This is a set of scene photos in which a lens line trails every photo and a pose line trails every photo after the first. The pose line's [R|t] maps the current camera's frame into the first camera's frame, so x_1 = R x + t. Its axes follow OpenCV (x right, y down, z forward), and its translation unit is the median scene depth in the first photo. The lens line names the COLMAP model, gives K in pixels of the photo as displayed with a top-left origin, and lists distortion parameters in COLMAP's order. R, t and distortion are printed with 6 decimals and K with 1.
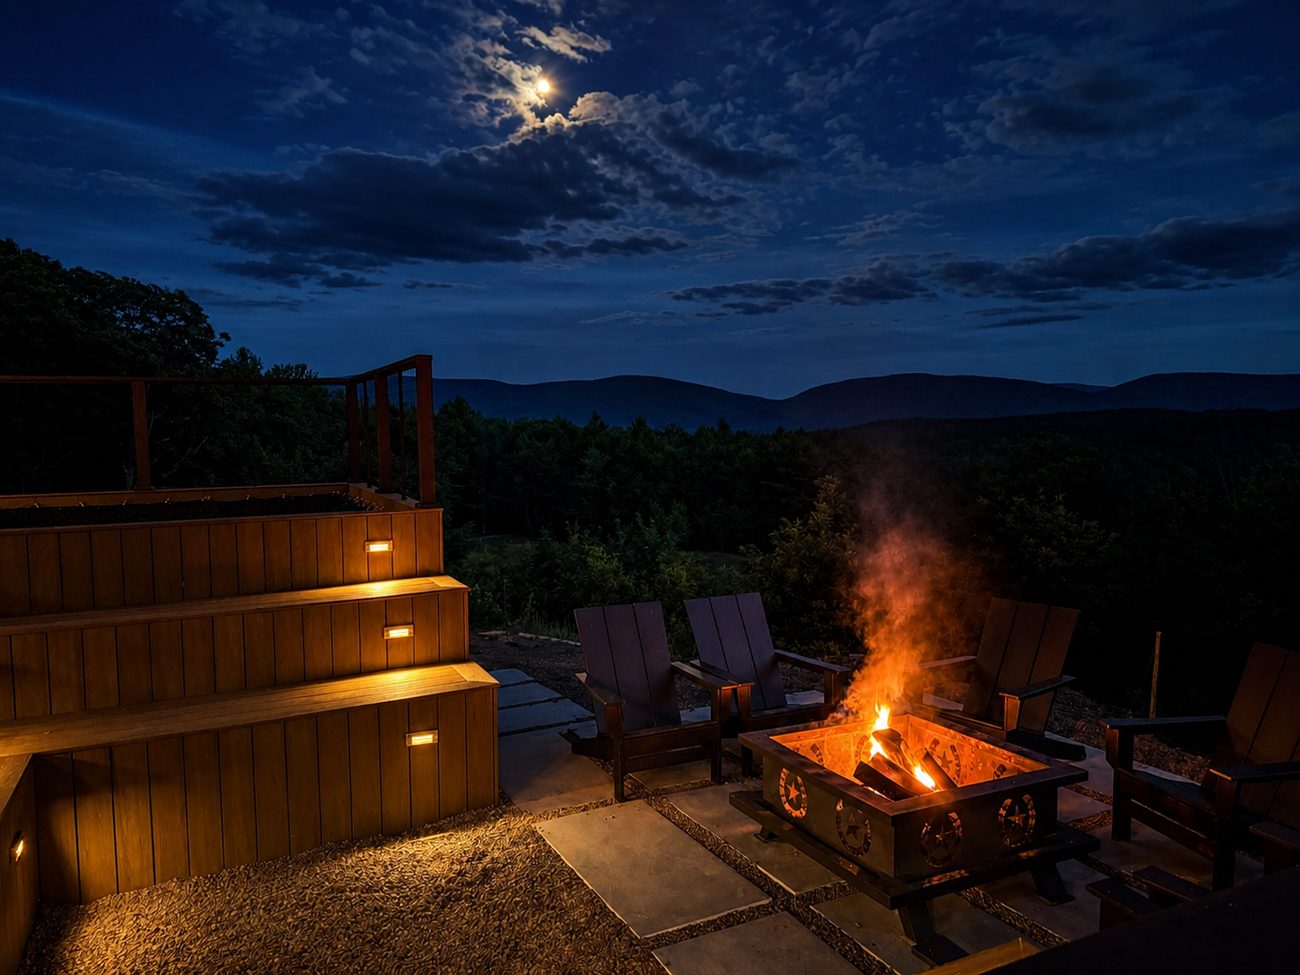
lens RADIAL K [[917.8, 0, 676.5], [0, 917.8, 486.9], [0, 0, 1]] dist [0.059639, -0.002998]
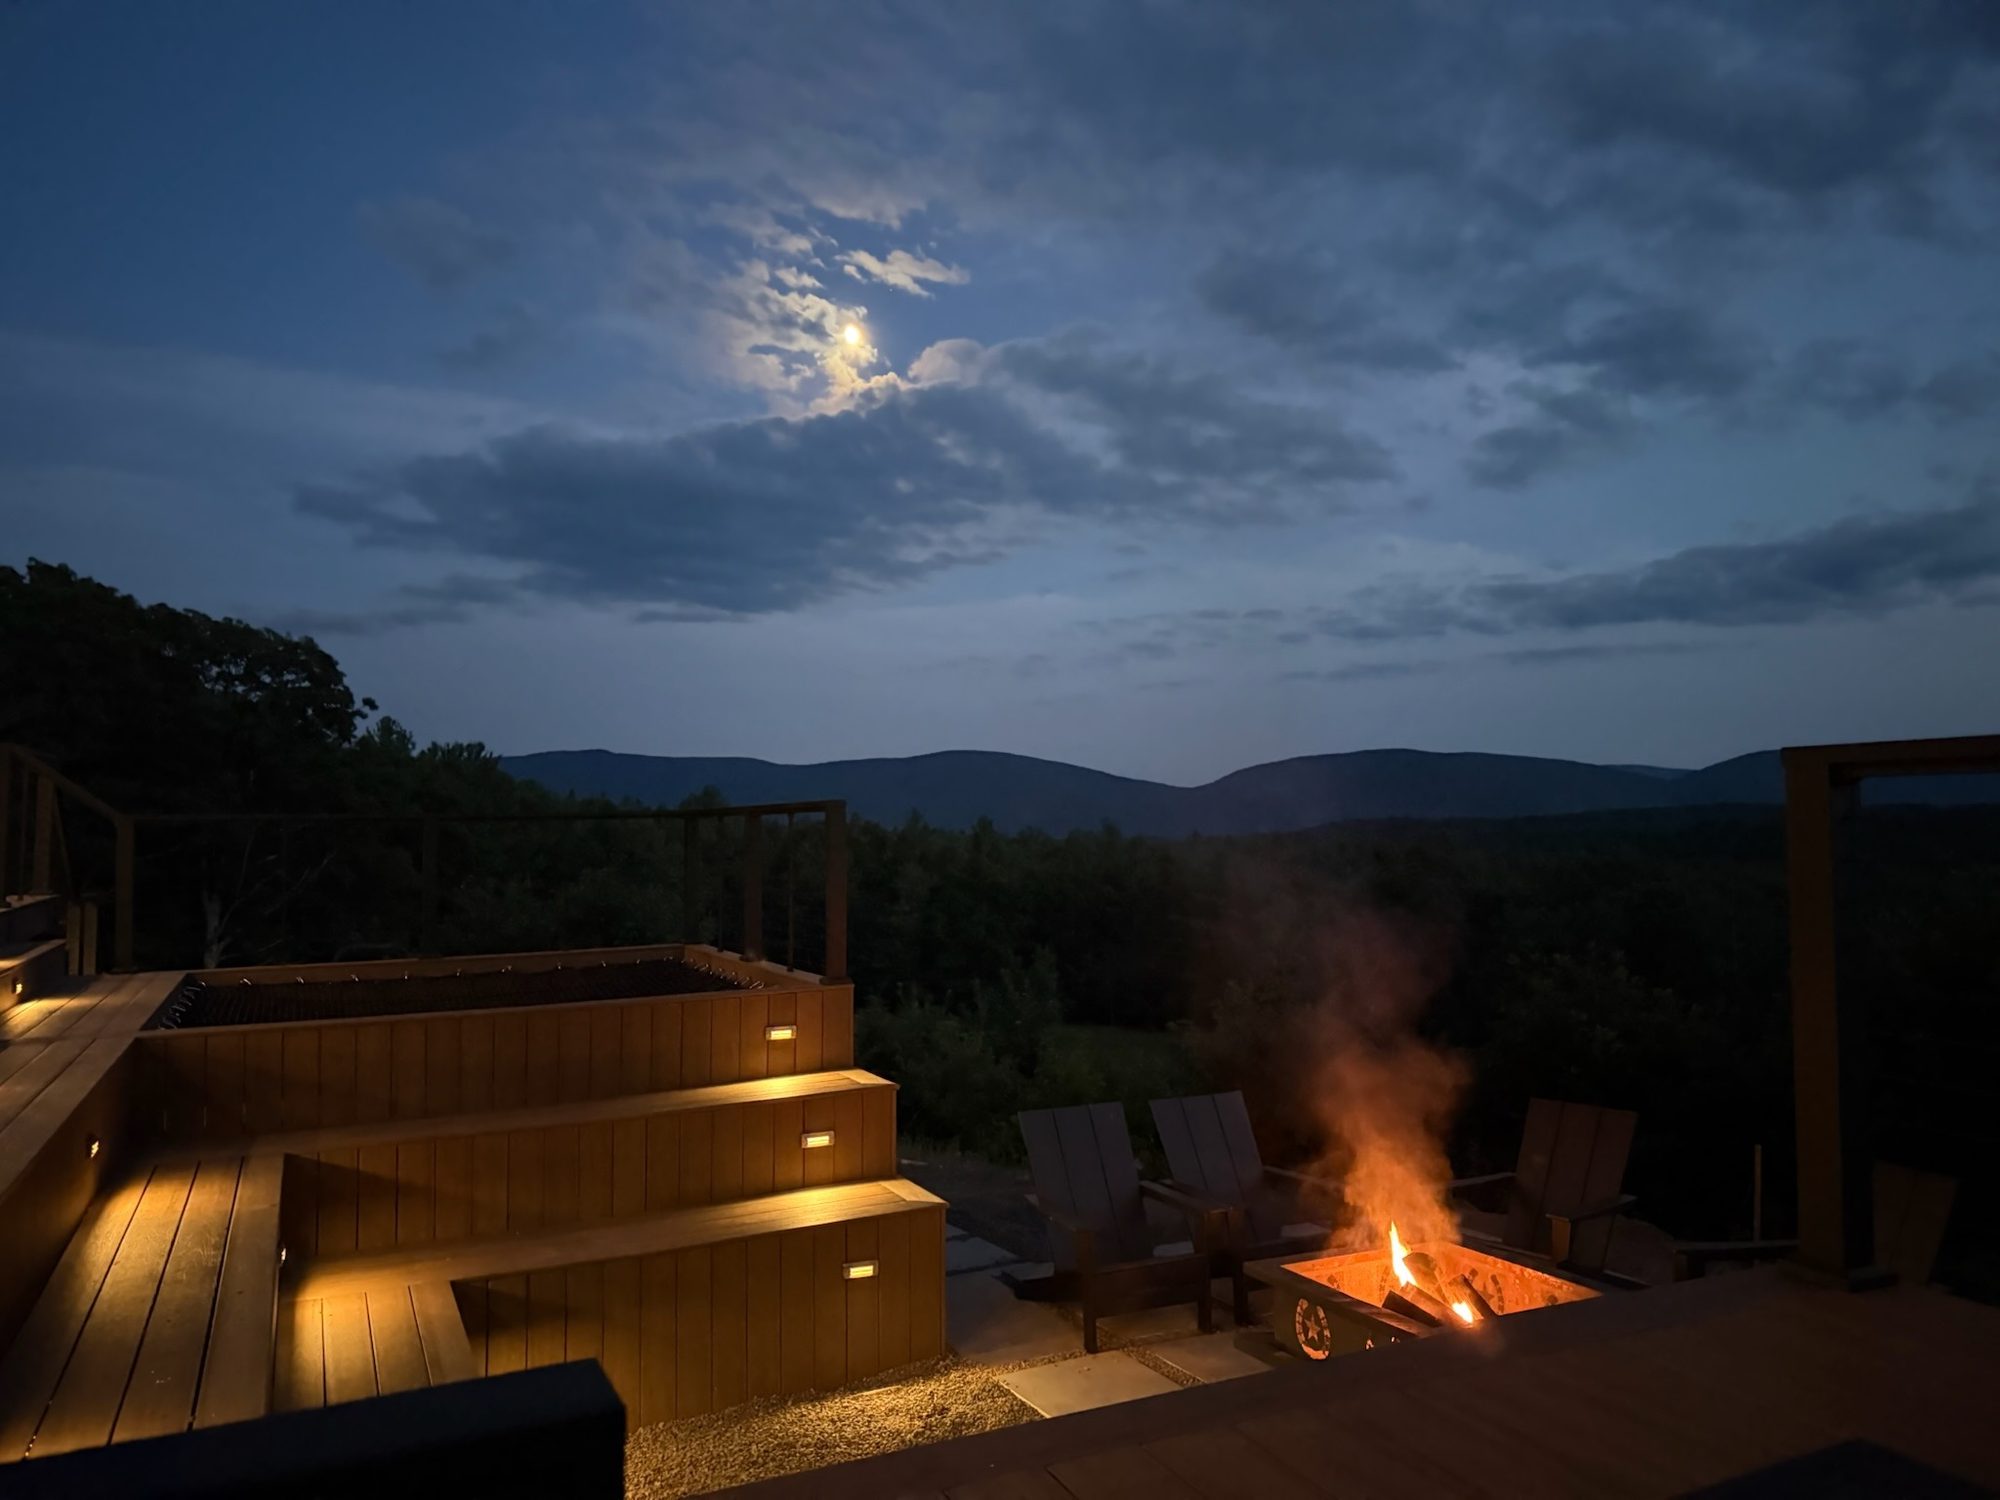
lens RADIAL K [[1412.0, 0, 1040.8], [0, 1412.0, 749.0], [0, 0, 1]] dist [0.059639, -0.002998]
pose [[0.999989, -0.001887, 0.004249, -0.109016], [0.002391, 0.992531, -0.121968, -0.037291], [-0.003987, 0.121976, 0.992525, -0.321115]]
